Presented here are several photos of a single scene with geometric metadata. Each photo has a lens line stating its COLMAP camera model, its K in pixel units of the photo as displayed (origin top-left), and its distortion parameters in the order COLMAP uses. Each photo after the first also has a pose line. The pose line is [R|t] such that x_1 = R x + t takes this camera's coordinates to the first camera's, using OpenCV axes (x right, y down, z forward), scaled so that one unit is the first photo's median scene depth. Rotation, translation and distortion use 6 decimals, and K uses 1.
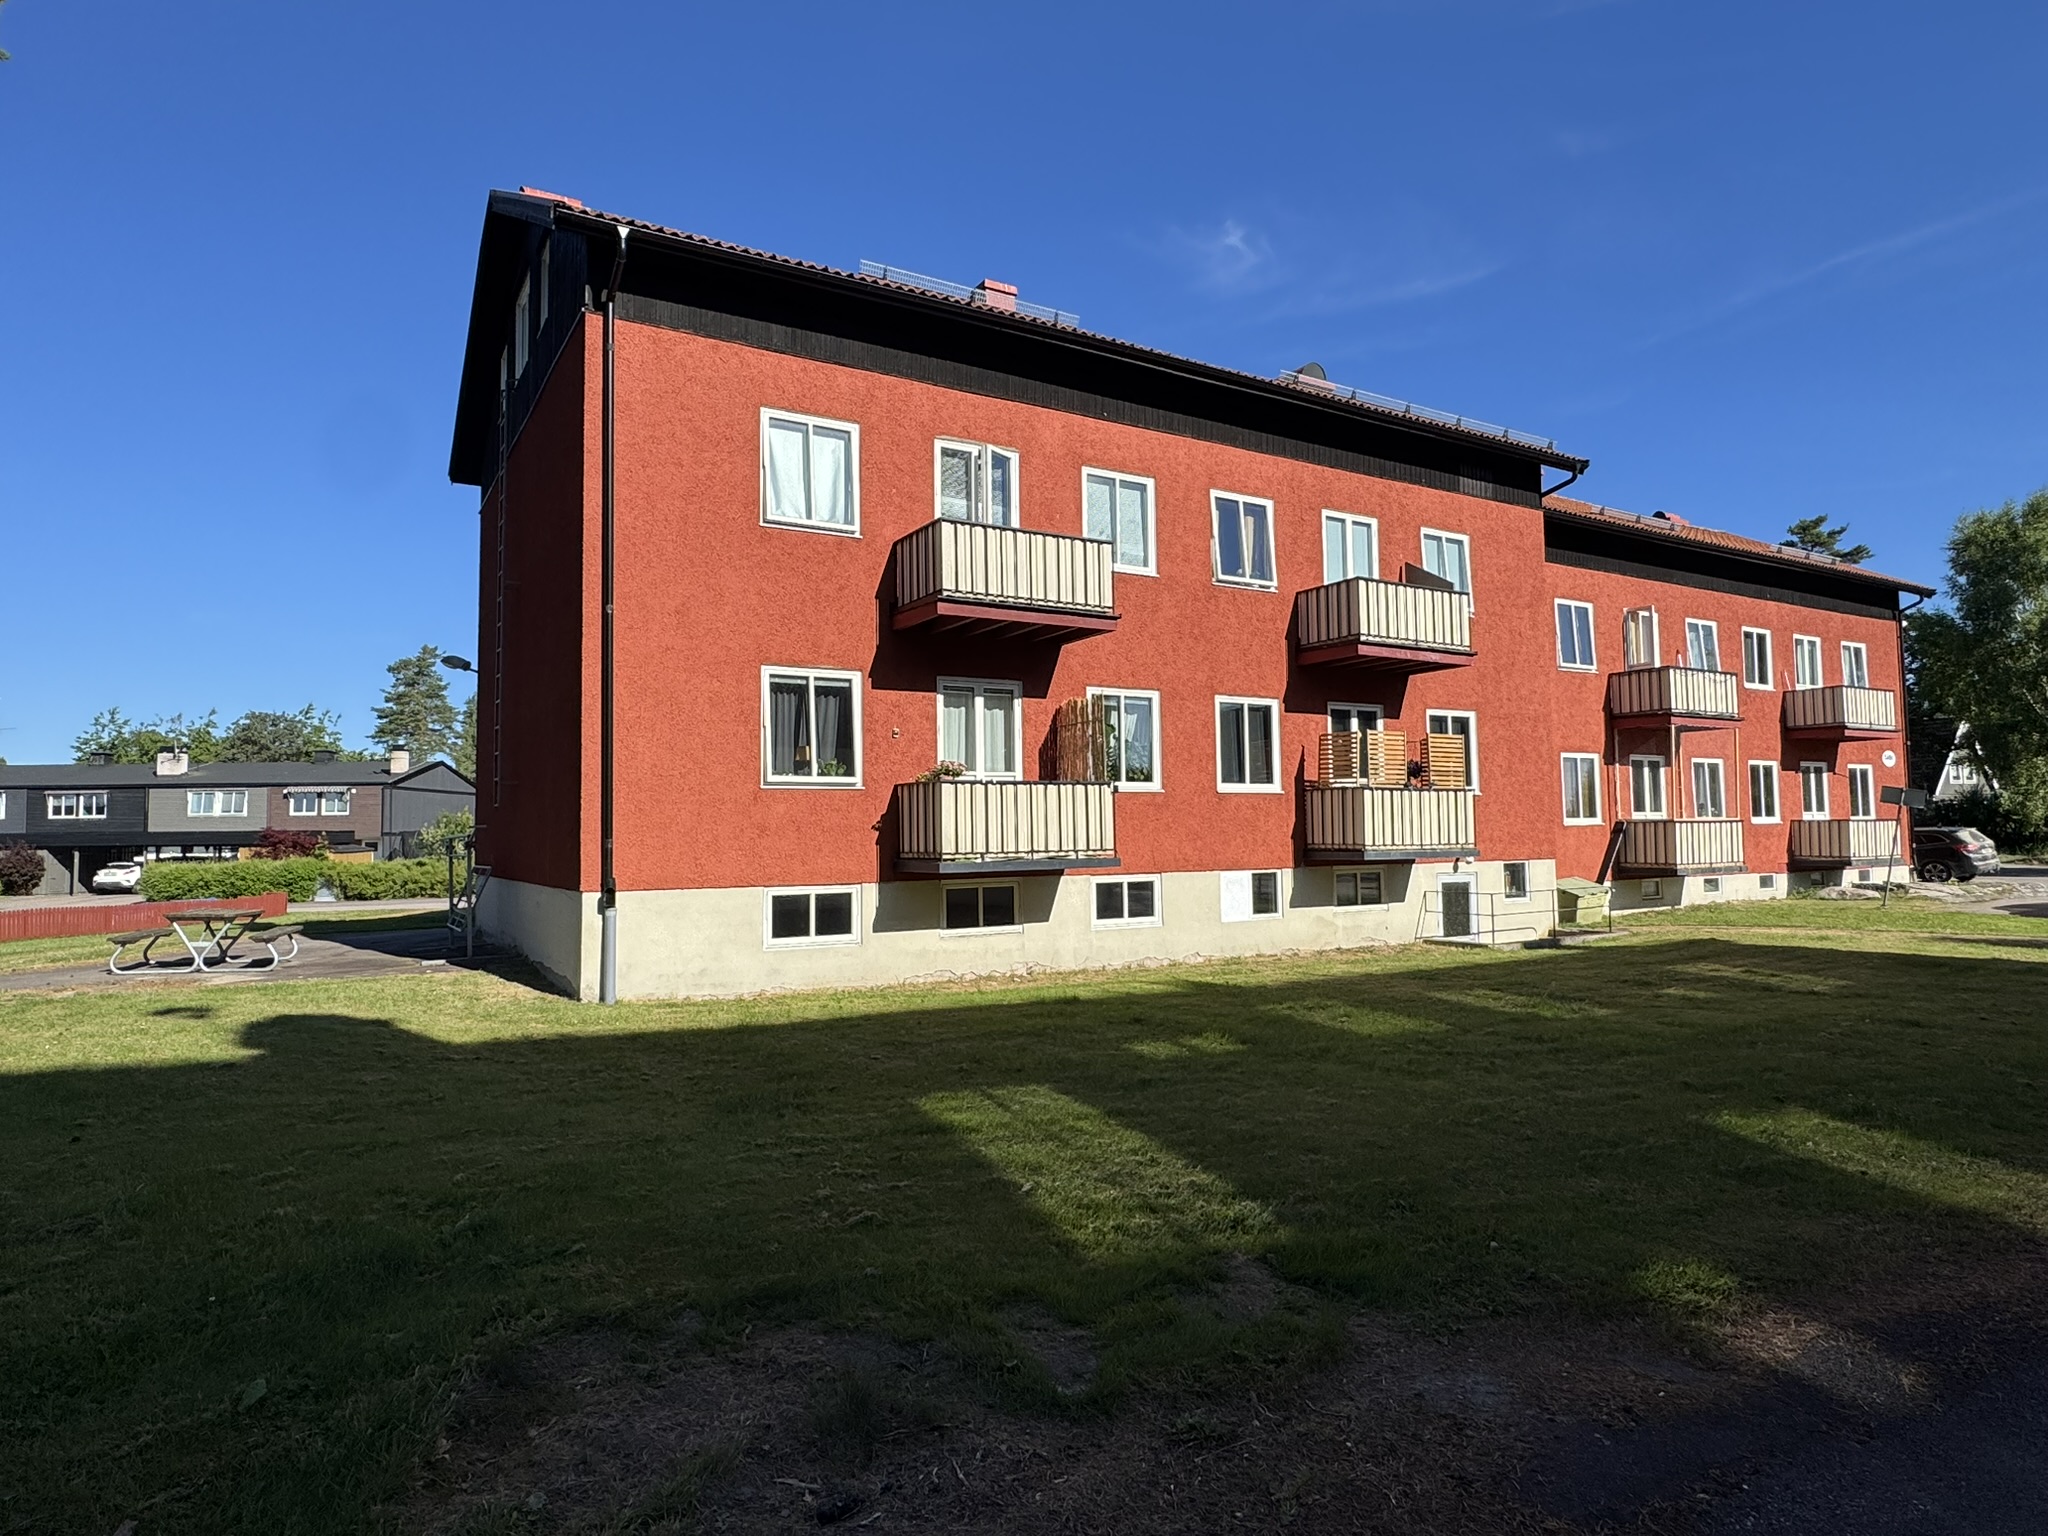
lens RADIAL K [[1185.7, 0, 1024.0], [0, 1185.7, 768.0], [0, 0, 1]] dist [0.000645, 0.000089]
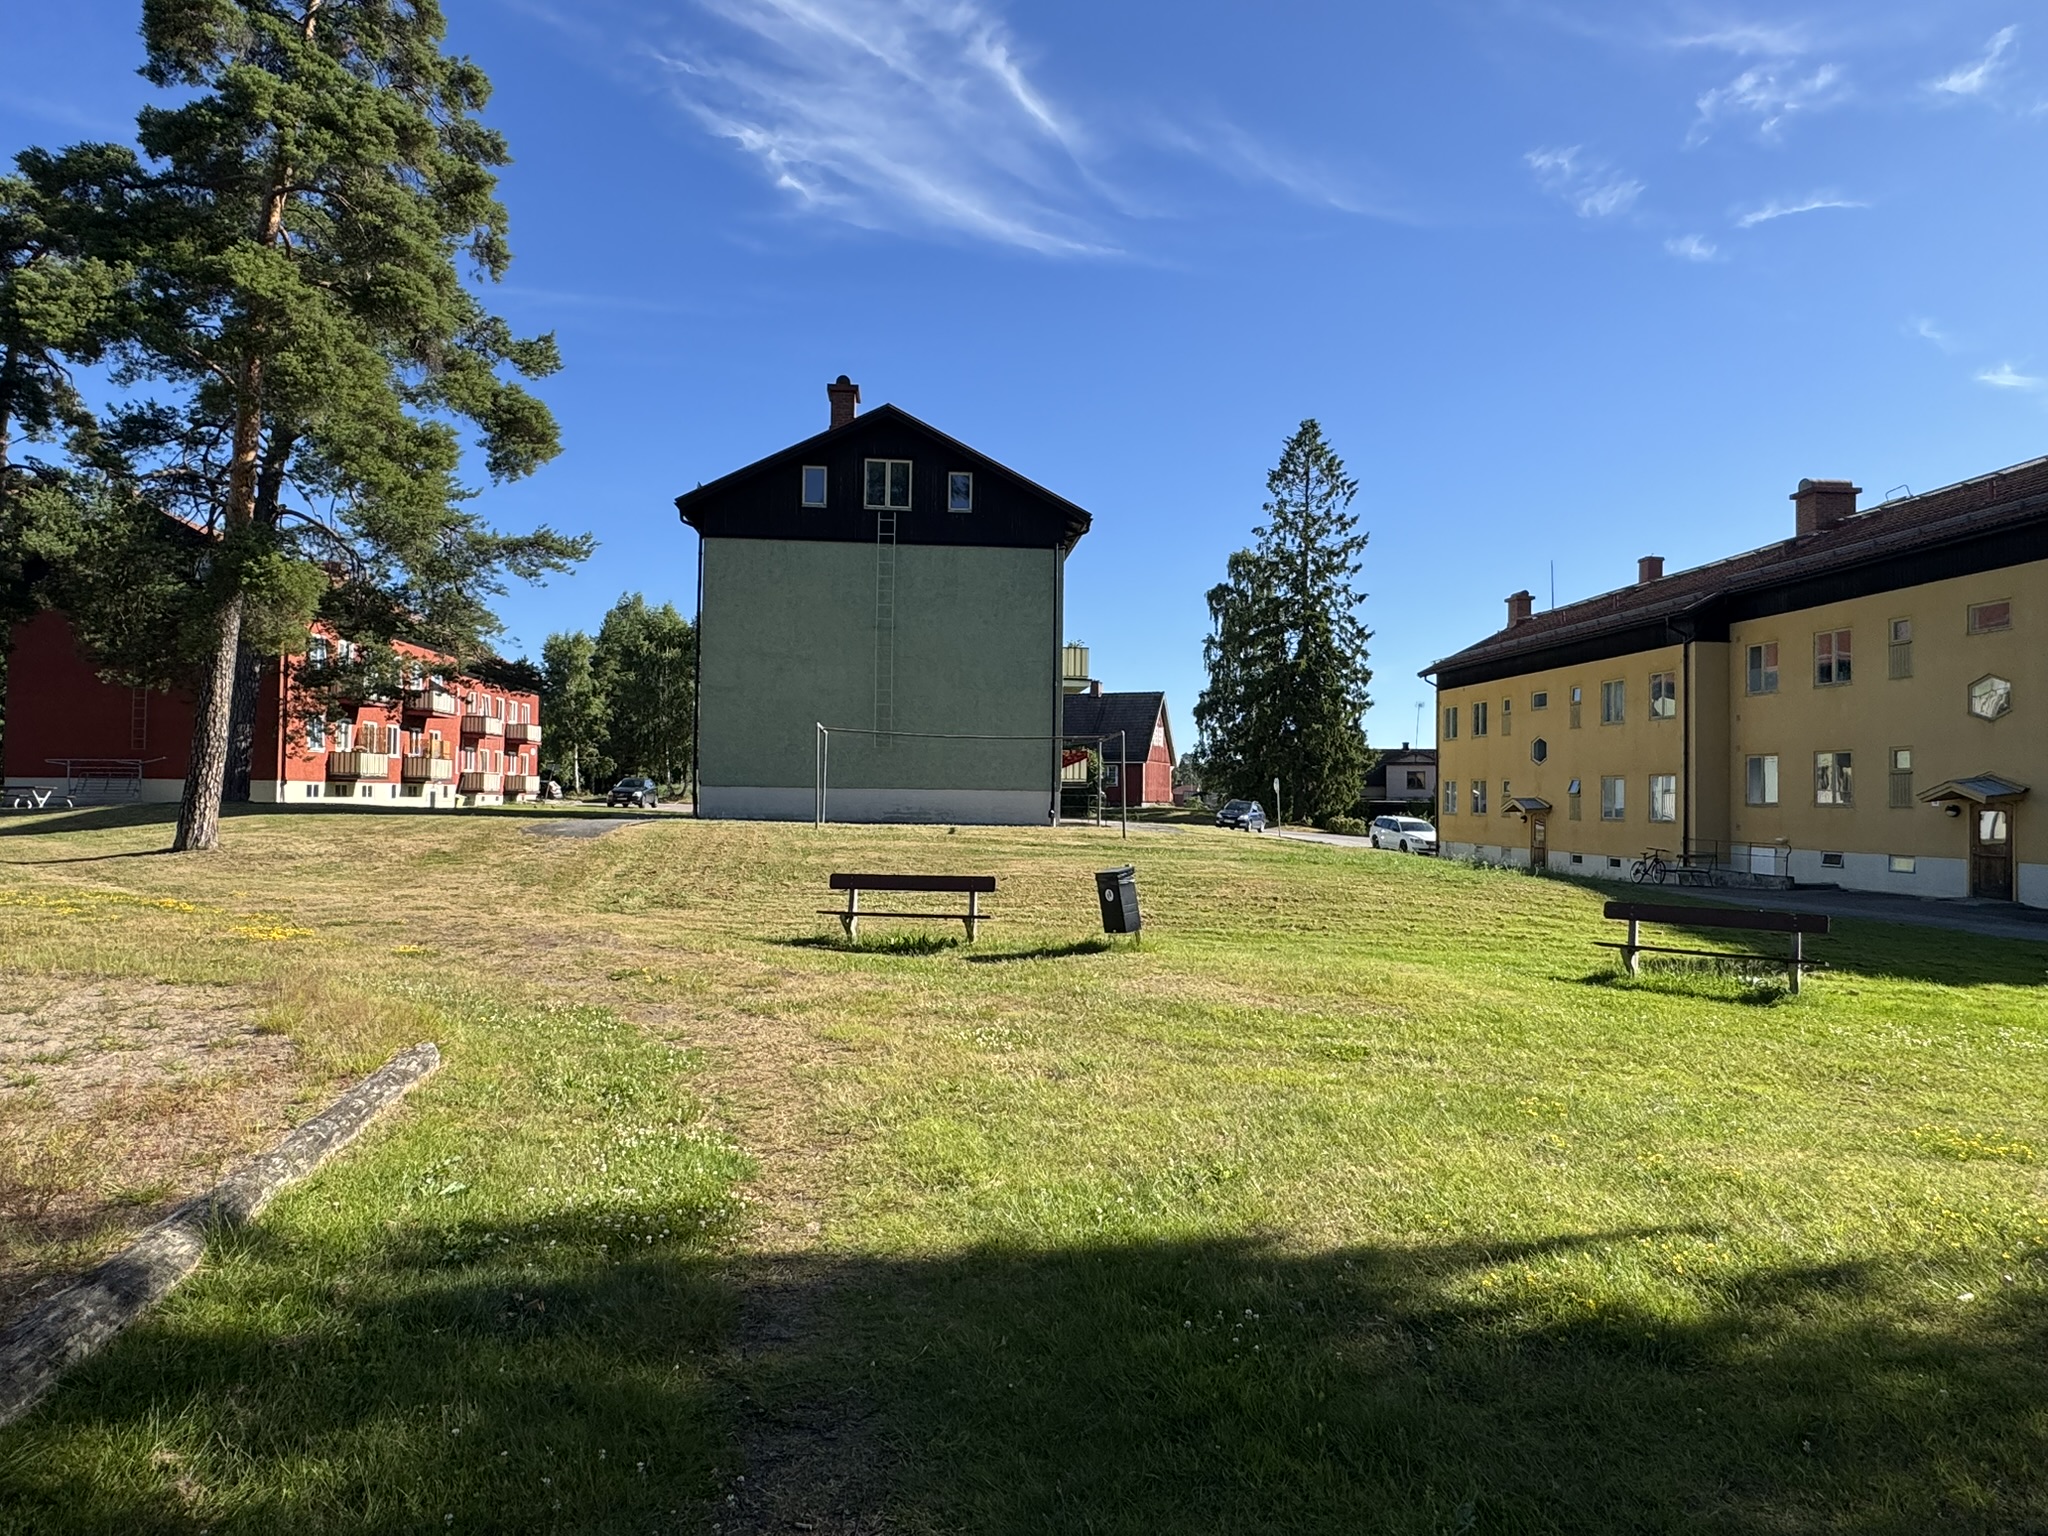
lens RADIAL K [[1185.7, 0, 1024.0], [0, 1185.7, 768.0], [0, 0, 1]] dist [0.000645, 0.000089]
pose [[0.445432, 0.034870, 0.894636, -1.803012], [-0.061043, 0.998099, -0.008509, -0.025773], [-0.893232, -0.050821, 0.446714, -1.789779]]
